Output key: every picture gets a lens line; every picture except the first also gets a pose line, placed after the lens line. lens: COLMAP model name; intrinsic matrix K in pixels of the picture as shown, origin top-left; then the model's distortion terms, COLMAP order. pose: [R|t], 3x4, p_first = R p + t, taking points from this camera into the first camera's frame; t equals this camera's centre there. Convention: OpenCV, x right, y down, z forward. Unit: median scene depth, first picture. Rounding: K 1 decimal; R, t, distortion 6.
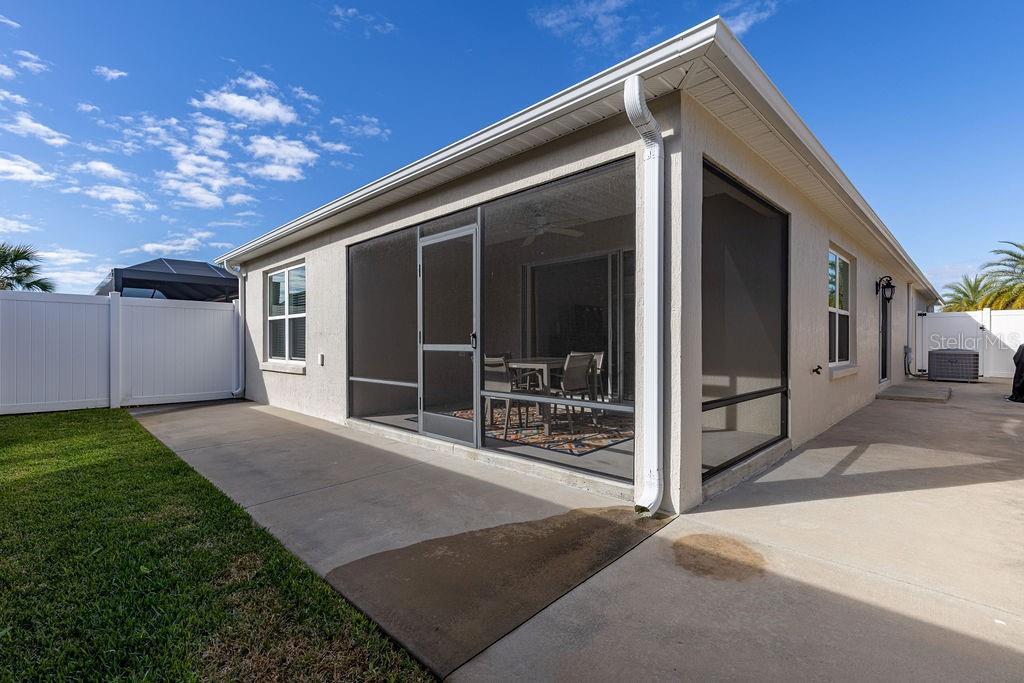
lens RADIAL K [[470.2, 0, 512.0], [0, 470.2, 341.5], [0, 0, 1]] dist [0.002789, -0.000778]
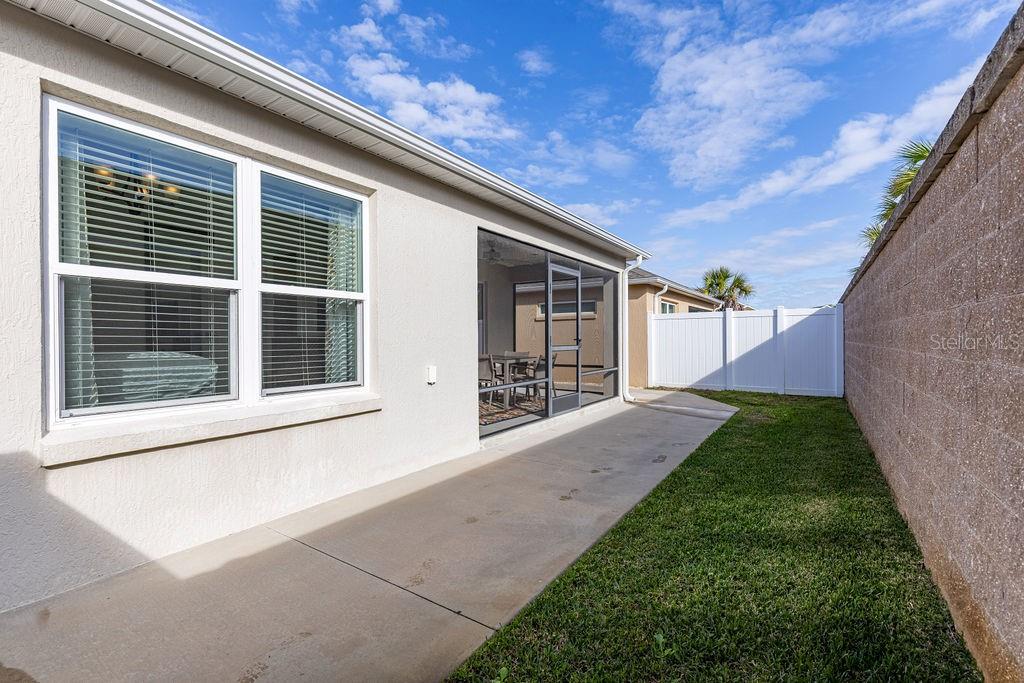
lens RADIAL K [[470.2, 0, 512.0], [0, 470.2, 341.5], [0, 0, 1]] dist [0.002789, -0.000778]
pose [[-0.208057, 0.014832, 0.978004, -1.553564], [0.016453, 0.999797, -0.011662, 0.009591], [-0.977978, 0.013665, -0.208259, 1.490613]]
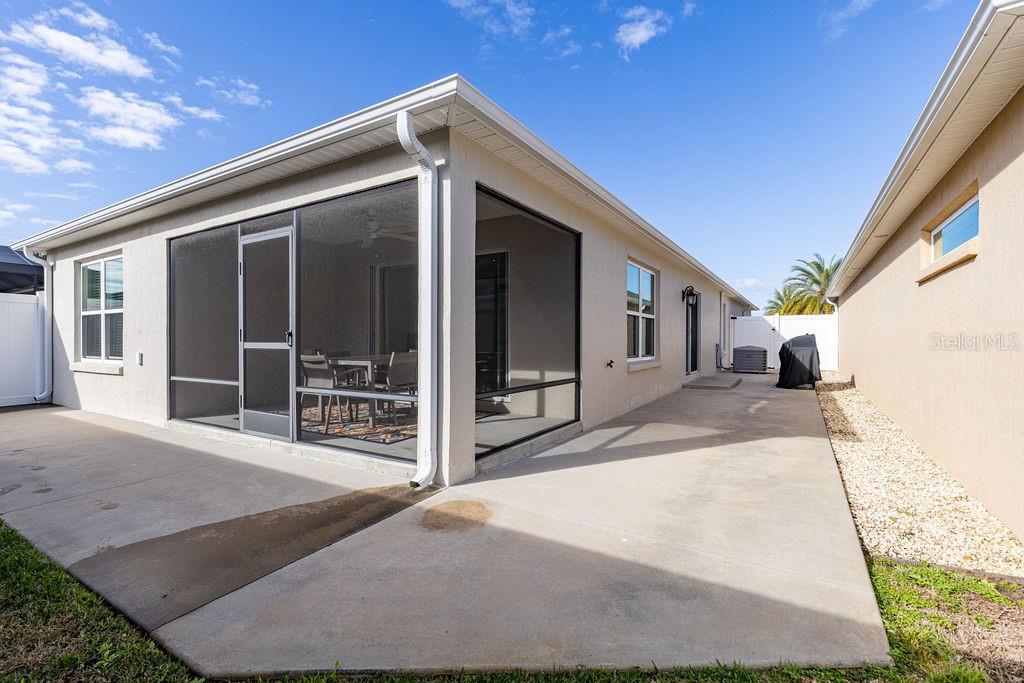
lens RADIAL K [[463.2, 0, 512.0], [0, 463.2, 341.5], [0, 0, 1]] dist [0.000017, 0.000236]
pose [[0.972222, 0.001162, 0.234058, 0.145177], [-0.002080, 0.999991, 0.003676, -0.000851], [-0.234052, -0.004061, 0.972216, -0.100357]]
